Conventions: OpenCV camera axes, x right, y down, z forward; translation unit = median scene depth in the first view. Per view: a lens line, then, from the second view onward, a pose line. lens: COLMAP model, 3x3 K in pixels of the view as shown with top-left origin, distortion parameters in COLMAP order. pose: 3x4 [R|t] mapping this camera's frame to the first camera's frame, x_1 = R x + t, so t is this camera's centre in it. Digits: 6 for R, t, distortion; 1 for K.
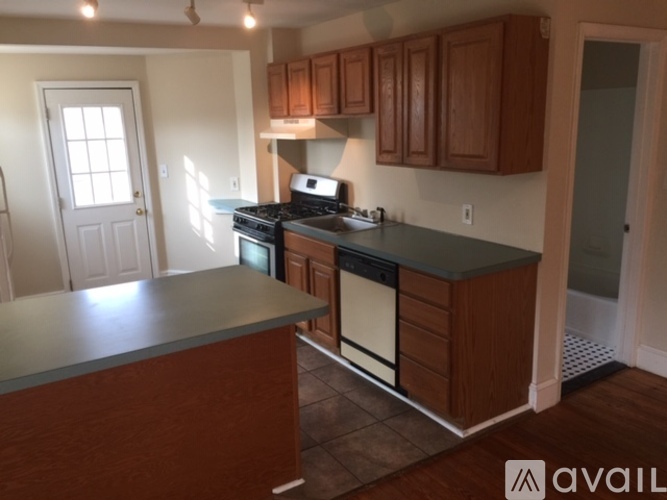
lens RADIAL K [[571.7, 0, 333.5], [0, 571.7, 250.0], [0, 0, 1]] dist [0.074684, -0.096414]
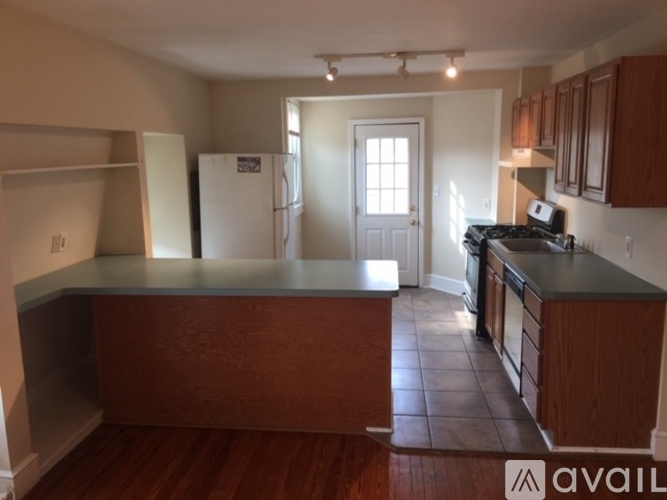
lens RADIAL K [[566.8, 0, 333.8], [0, 566.8, 244.0], [0, 0, 1]] dist [0.073009, -0.092318]
pose [[0.788004, 0.116880, -0.604474, 0.293776], [-0.148031, 0.988981, -0.001749, 0.006237], [0.597609, 0.090859, 0.796623, -0.063528]]
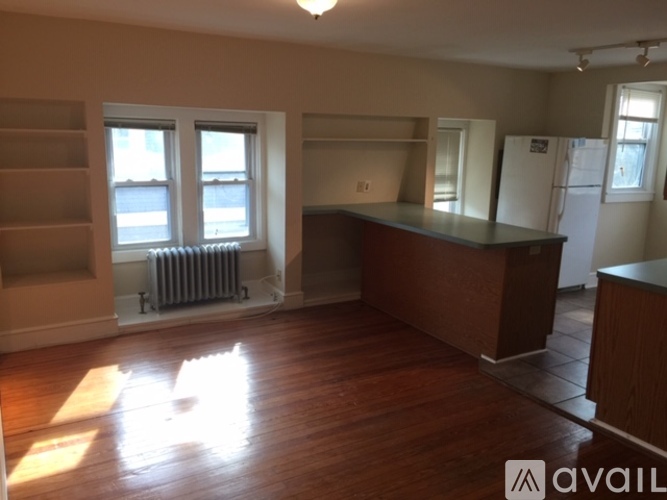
lens RADIAL K [[566.8, 0, 333.8], [0, 566.8, 244.0], [0, 0, 1]] dist [0.073009, -0.092318]
pose [[-0.021366, 0.221881, -0.974840, 0.735681], [-0.250044, 0.942889, 0.220089, -0.073071], [0.967999, 0.248455, 0.035334, 0.227072]]
